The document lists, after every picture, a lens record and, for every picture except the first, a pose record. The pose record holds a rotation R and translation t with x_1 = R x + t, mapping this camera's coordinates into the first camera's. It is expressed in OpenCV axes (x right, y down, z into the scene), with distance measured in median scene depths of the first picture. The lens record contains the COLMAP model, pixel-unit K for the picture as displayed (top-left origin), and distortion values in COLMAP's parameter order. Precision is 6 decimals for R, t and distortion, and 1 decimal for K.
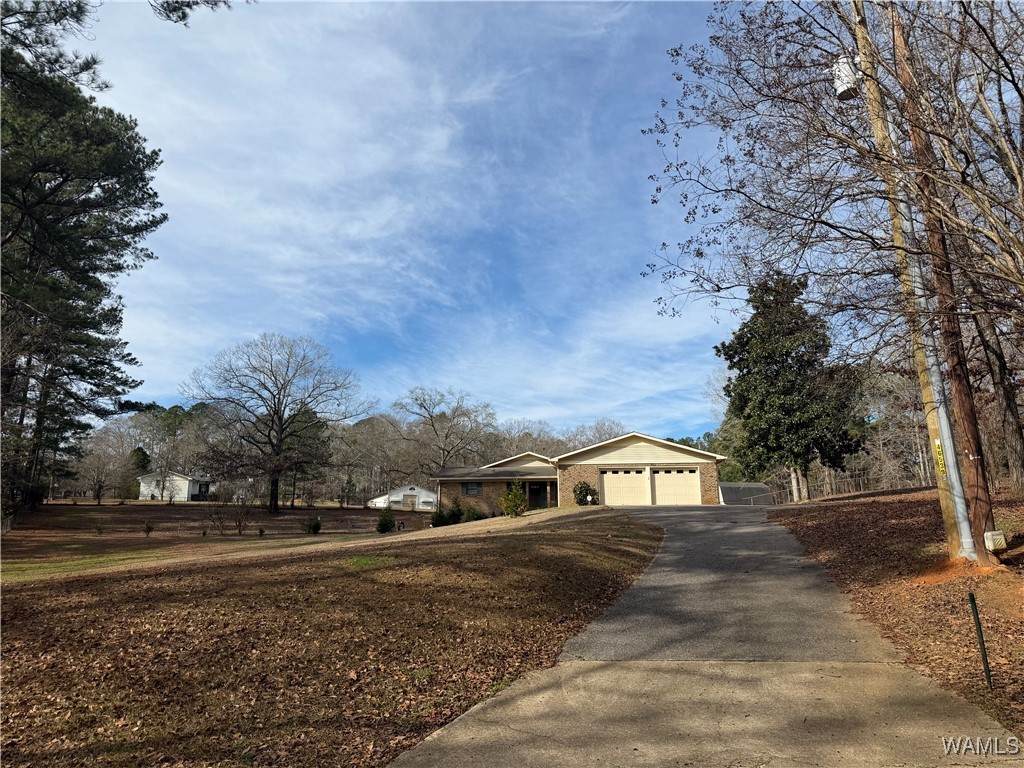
lens RADIAL K [[715.3, 0, 515.2], [0, 715.3, 386.2], [0, 0, 1]] dist [0.135344, -0.000653]
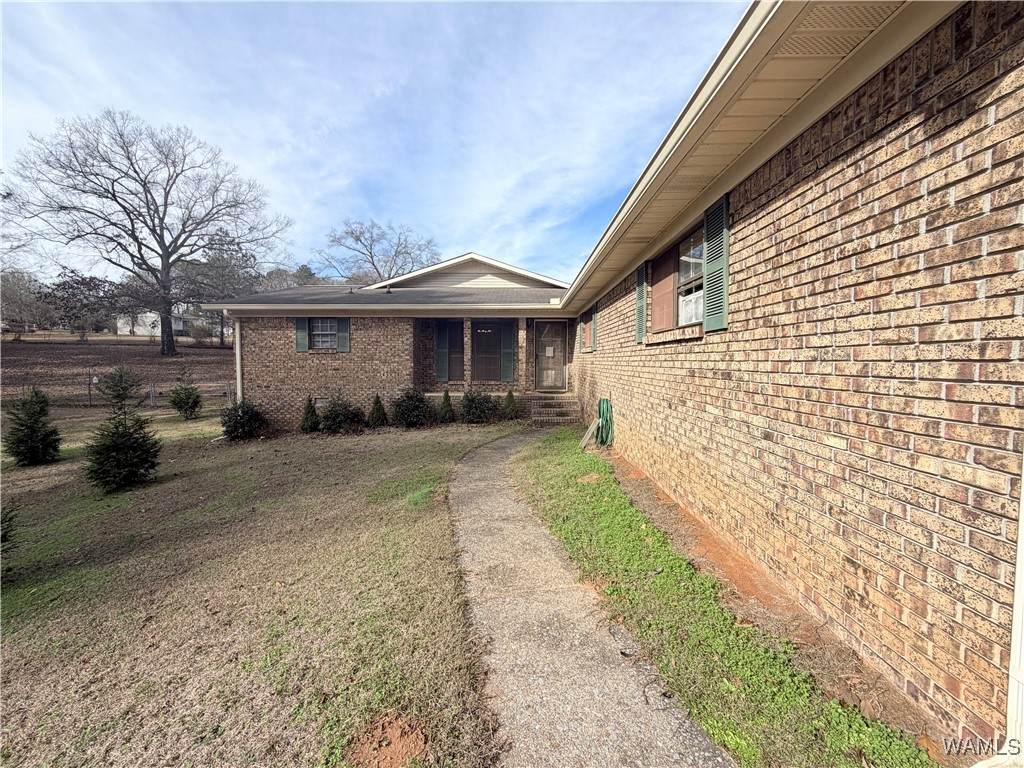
lens RADIAL K [[407.8, 0, 512.0], [0, 407.8, 384.0], [0, 0, 1]] dist [0.000492, -0.000012]
pose [[0.994351, -0.002675, 0.106105, 0.020985], [-0.026597, 0.961507, 0.273491, 0.129042], [-0.102752, -0.274769, 0.956004, 0.941464]]
